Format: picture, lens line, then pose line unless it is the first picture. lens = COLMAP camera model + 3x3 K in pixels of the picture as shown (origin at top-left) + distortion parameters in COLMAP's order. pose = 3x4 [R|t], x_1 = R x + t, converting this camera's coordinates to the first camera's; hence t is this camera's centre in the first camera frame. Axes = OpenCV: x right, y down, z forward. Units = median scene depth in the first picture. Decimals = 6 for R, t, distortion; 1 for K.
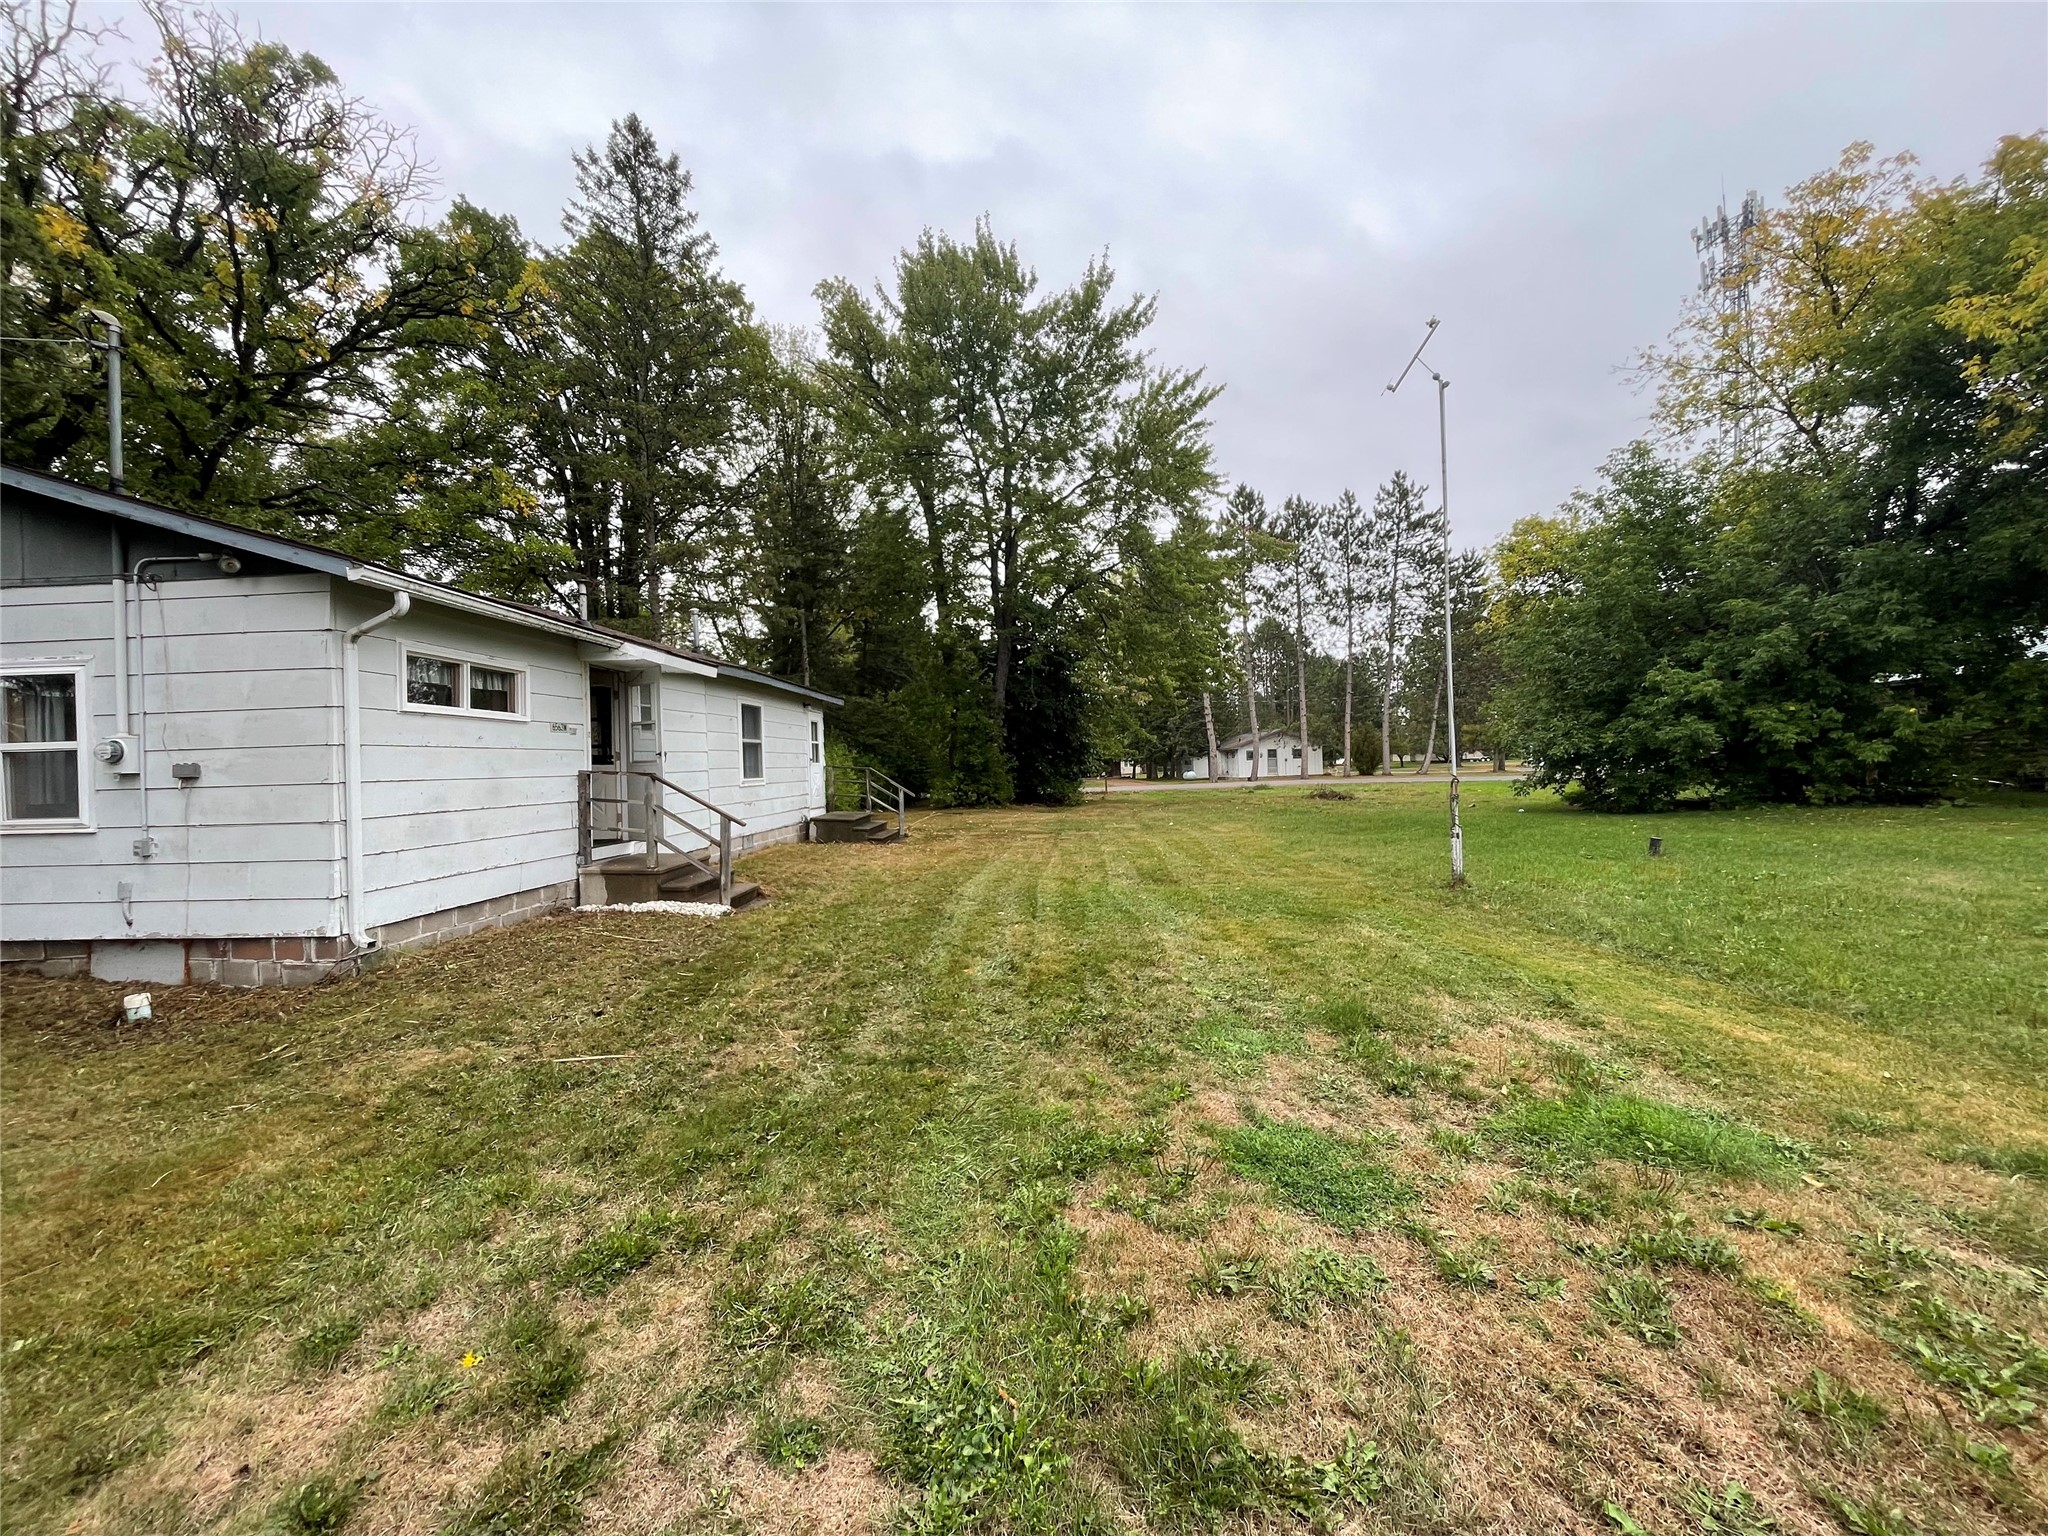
lens RADIAL K [[825.5, 0, 1027.9], [0, 825.5, 768.6], [0, 0, 1]] dist [-0.003620, -0.000075]
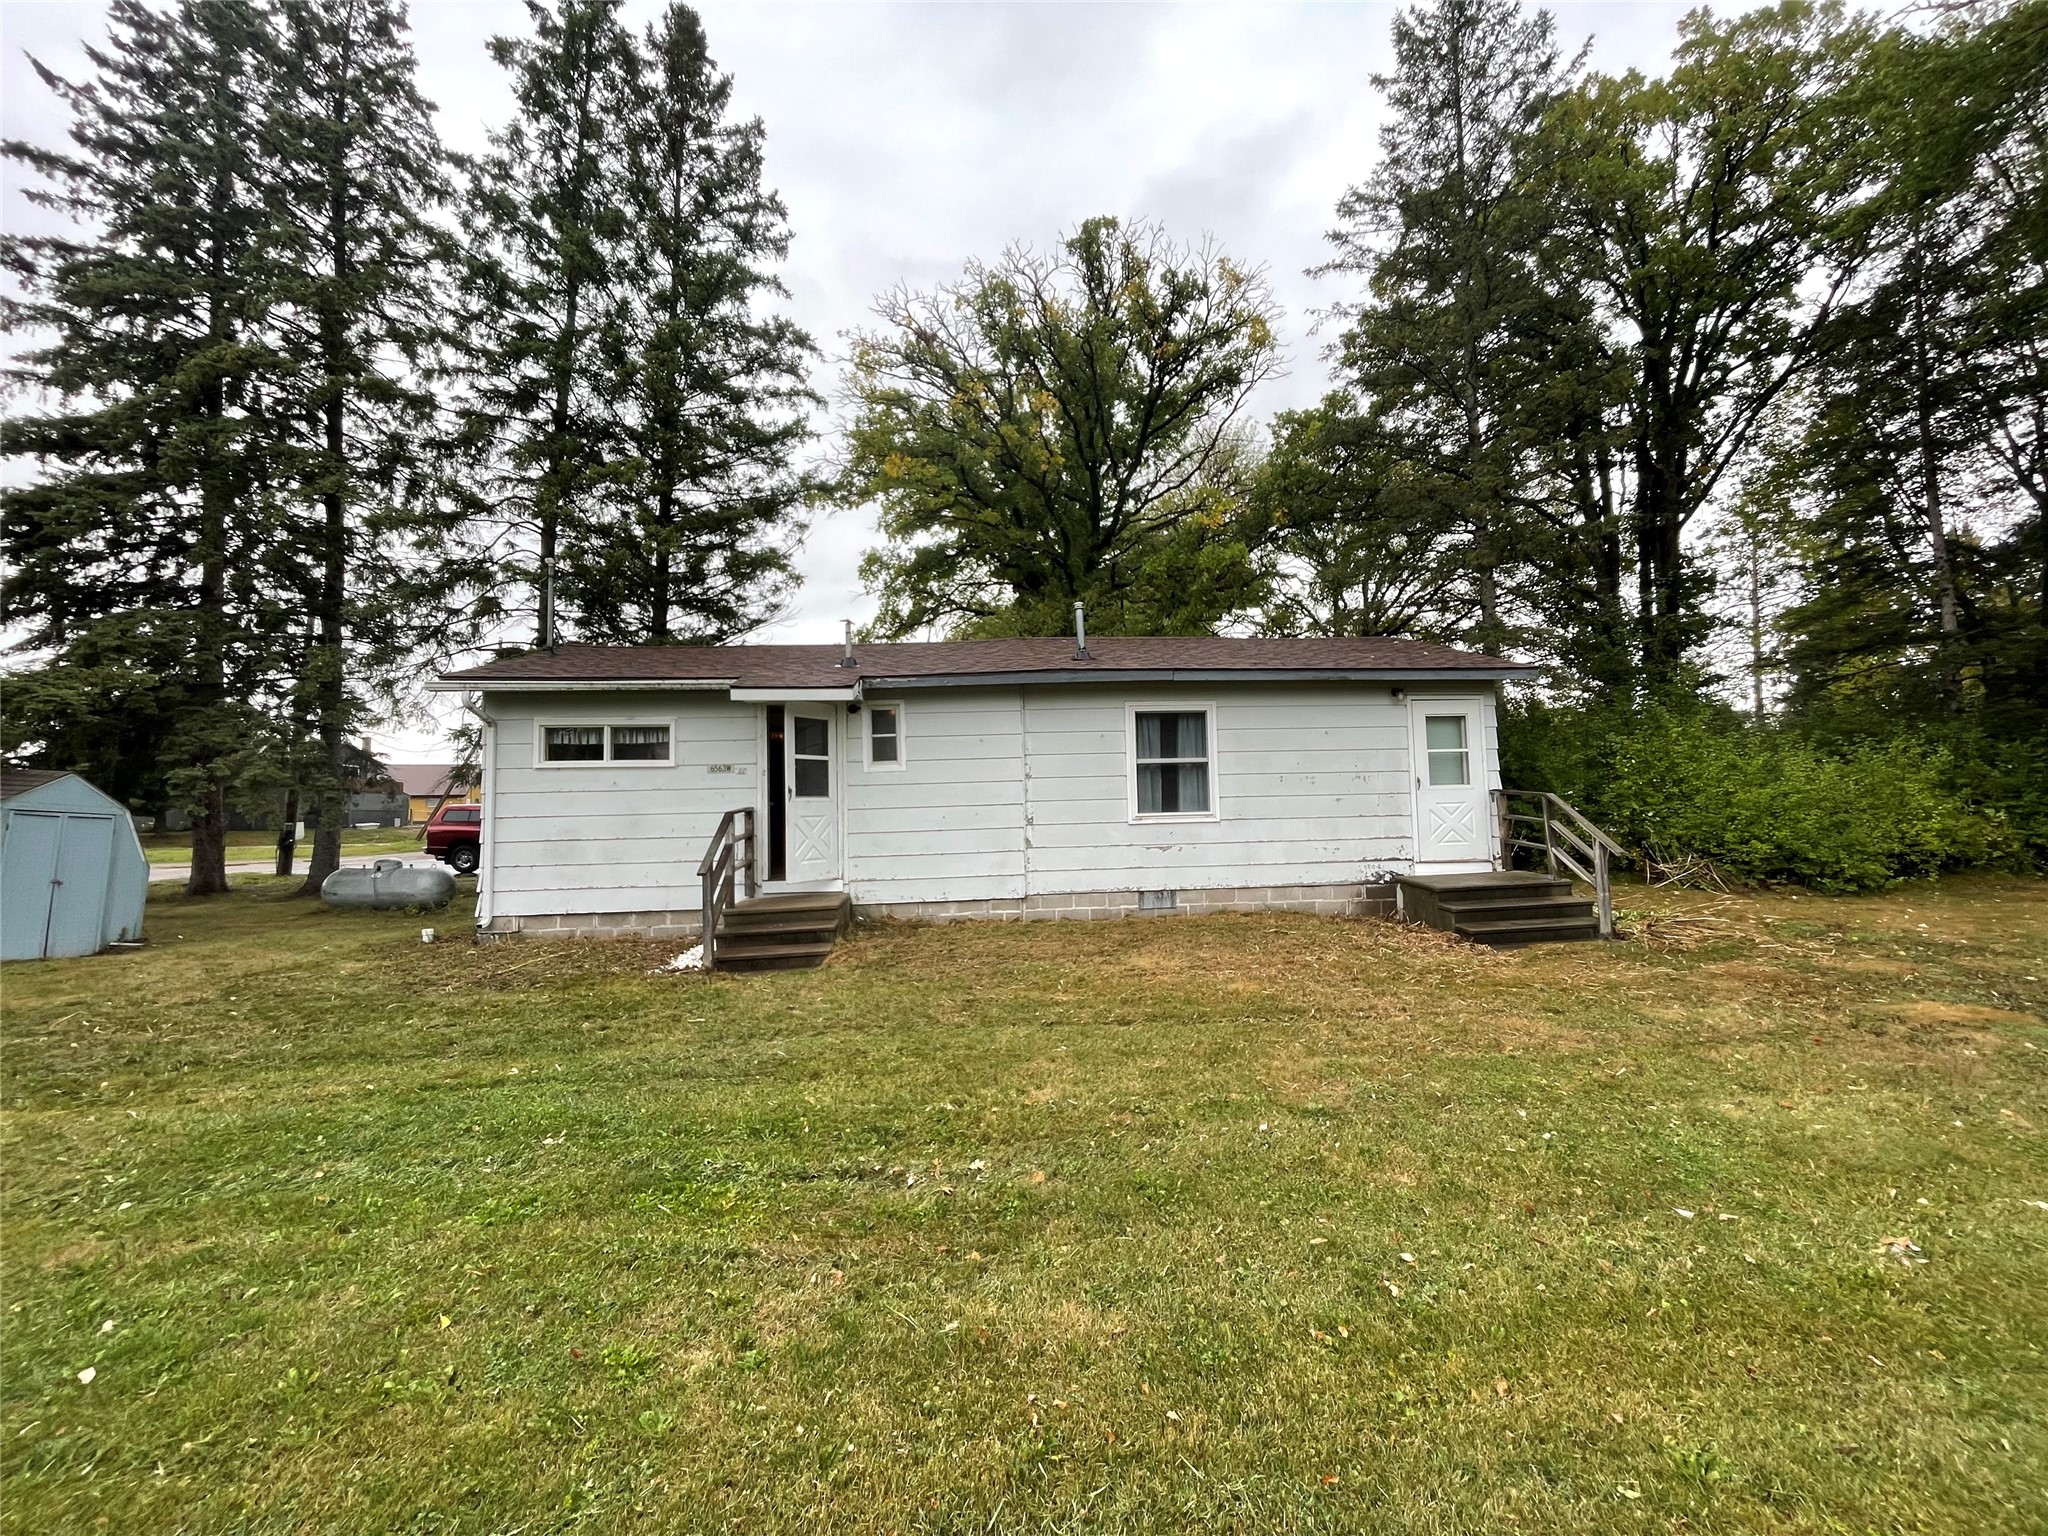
lens RADIAL K [[825.5, 0, 1026.0], [0, 825.5, 763.8], [0, 0, 1]] dist [-0.003620, -0.000075]
pose [[0.134877, -0.026943, -0.990496, 0.231661], [0.013580, 0.999587, -0.025341, -0.008791], [0.990769, -0.010033, 0.135187, 0.495009]]
